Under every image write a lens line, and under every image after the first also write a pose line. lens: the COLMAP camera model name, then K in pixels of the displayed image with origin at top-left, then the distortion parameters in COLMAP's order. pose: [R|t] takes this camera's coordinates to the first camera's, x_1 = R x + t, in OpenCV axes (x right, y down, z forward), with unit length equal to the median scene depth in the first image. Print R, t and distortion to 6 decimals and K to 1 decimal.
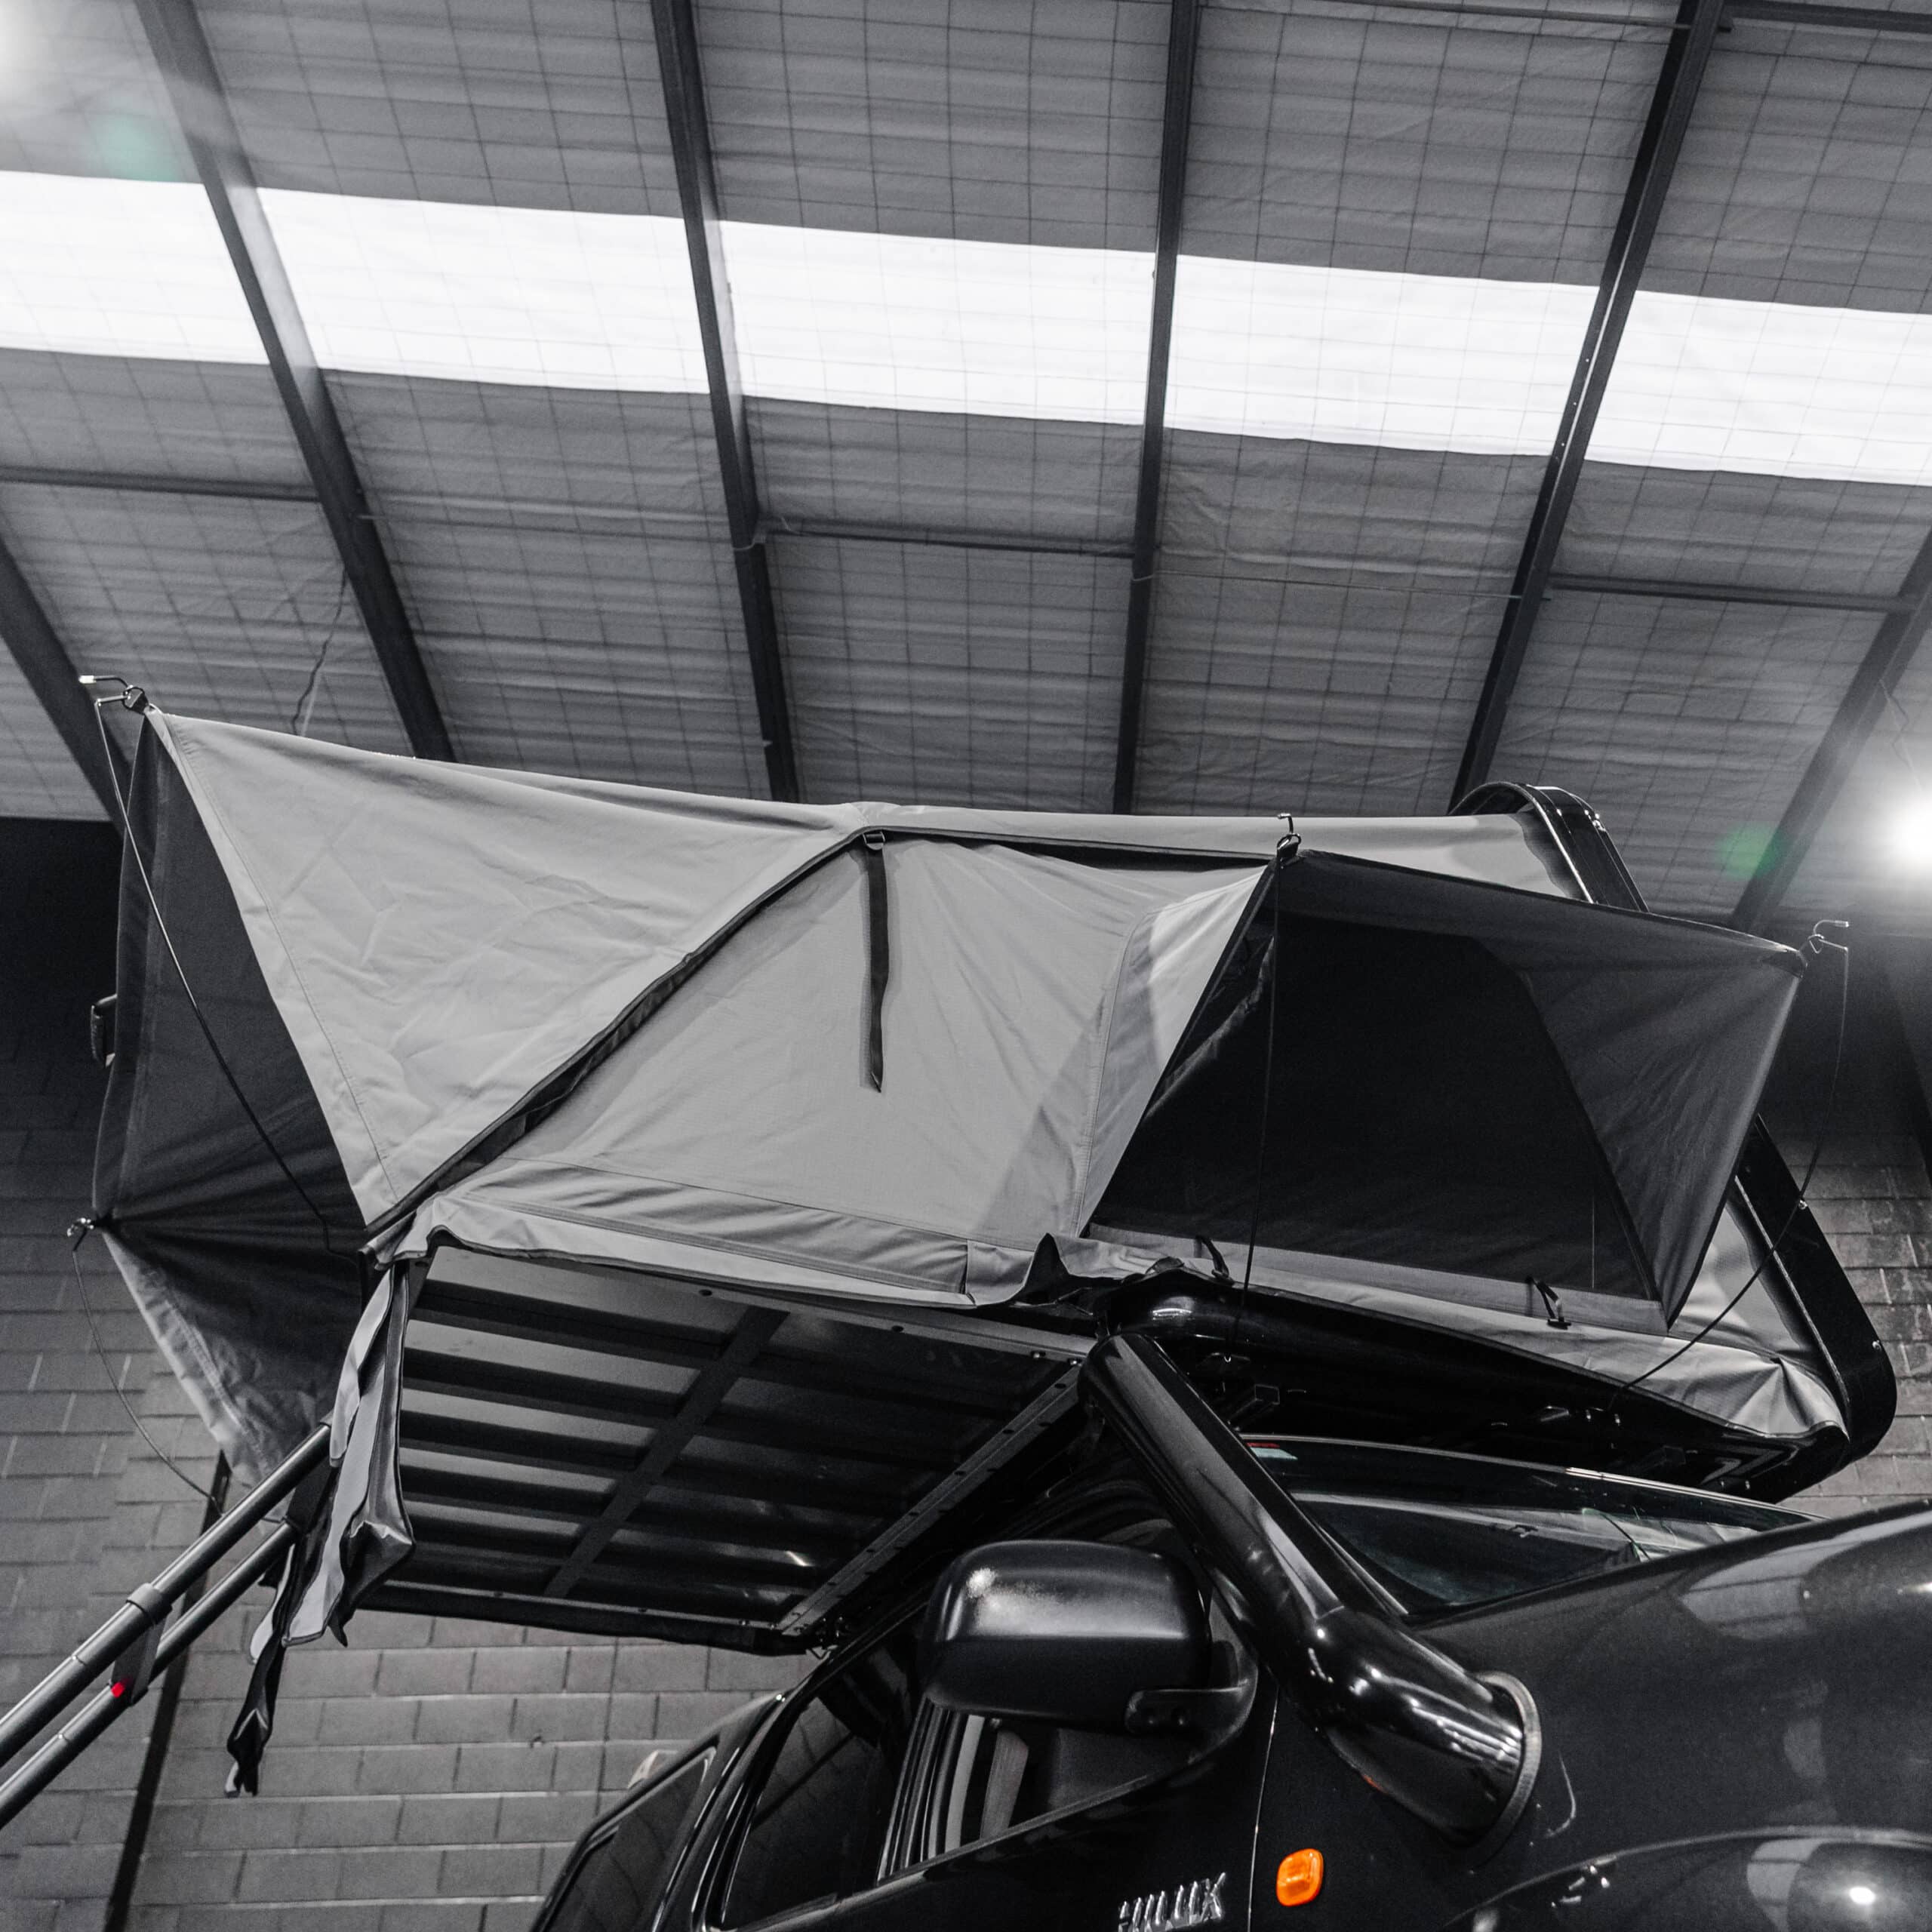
lens RADIAL K [[1929.0, 0, 972.4], [0, 1929.0, 948.6], [0, 0, 1]] dist [-0.004710, 0.000000]
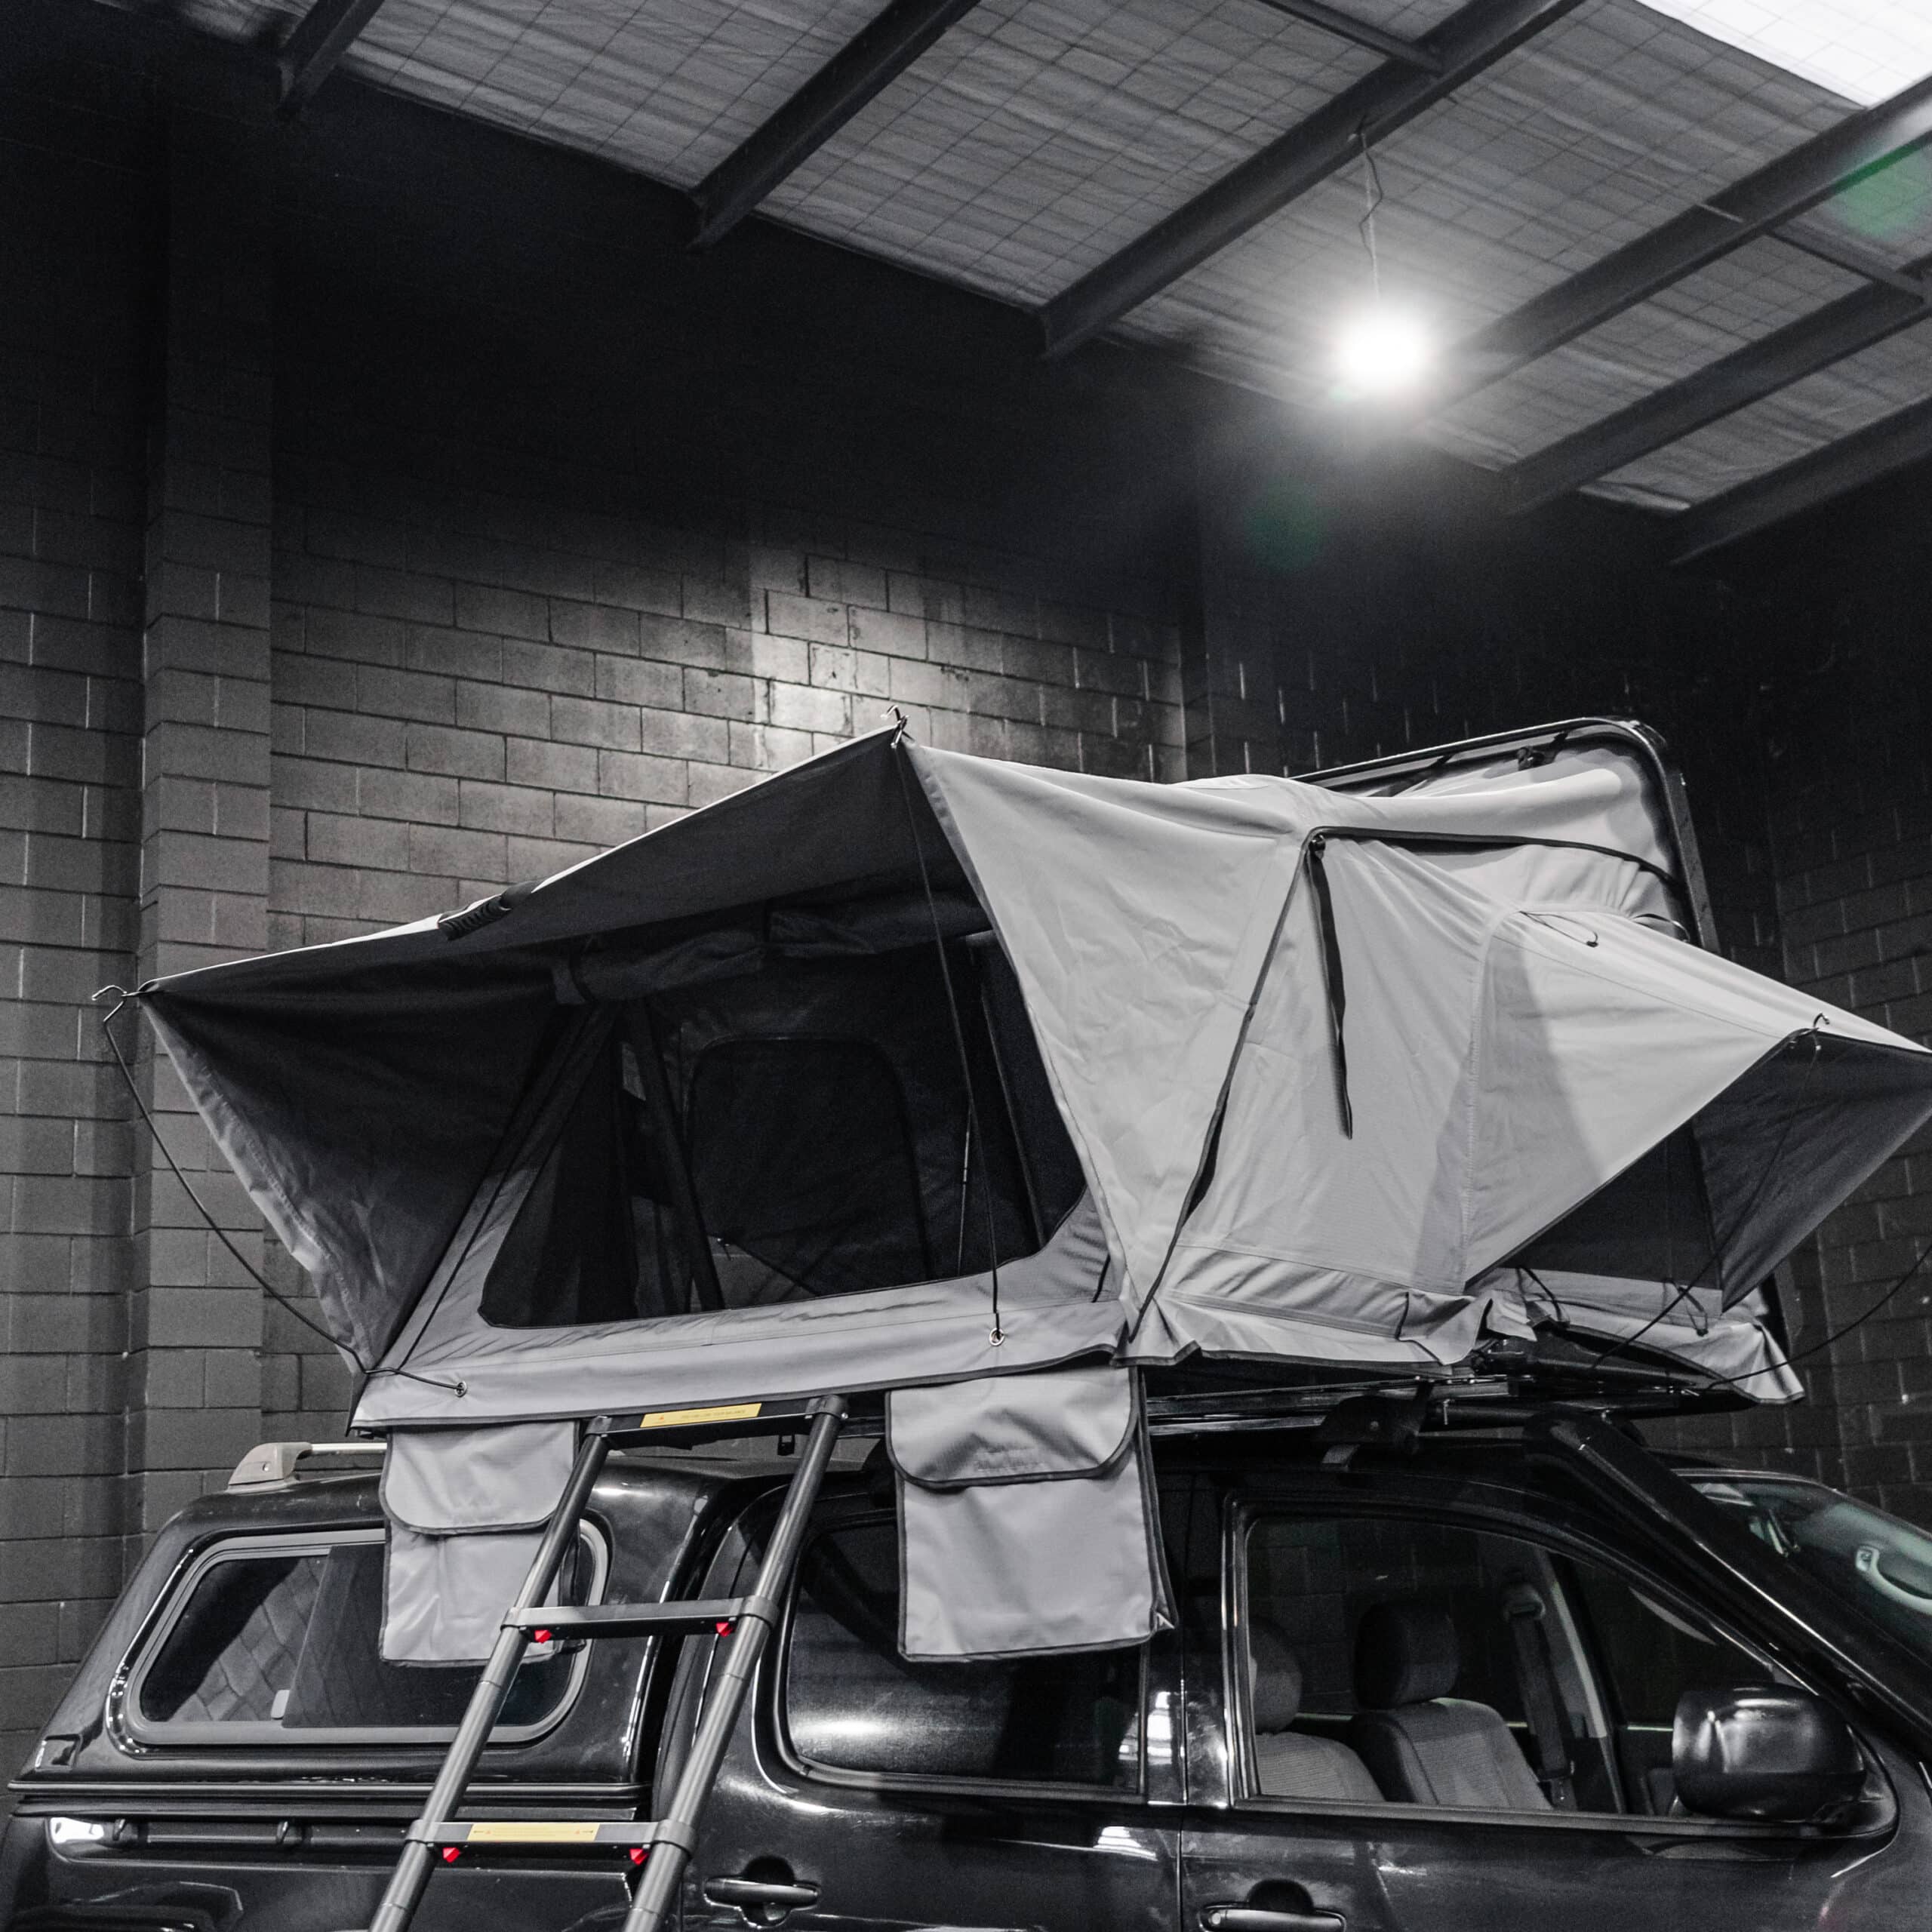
lens RADIAL K [[2718.8, 0, 961.9], [0, 2718.8, 972.4], [0, 0, 1]] dist [-0.009603, 0.000000]
pose [[0.869238, 0.105280, 0.483054, -0.856231], [-0.261373, 0.927215, 0.268248, -0.315339], [-0.419654, -0.359429, 0.833488, -0.106331]]
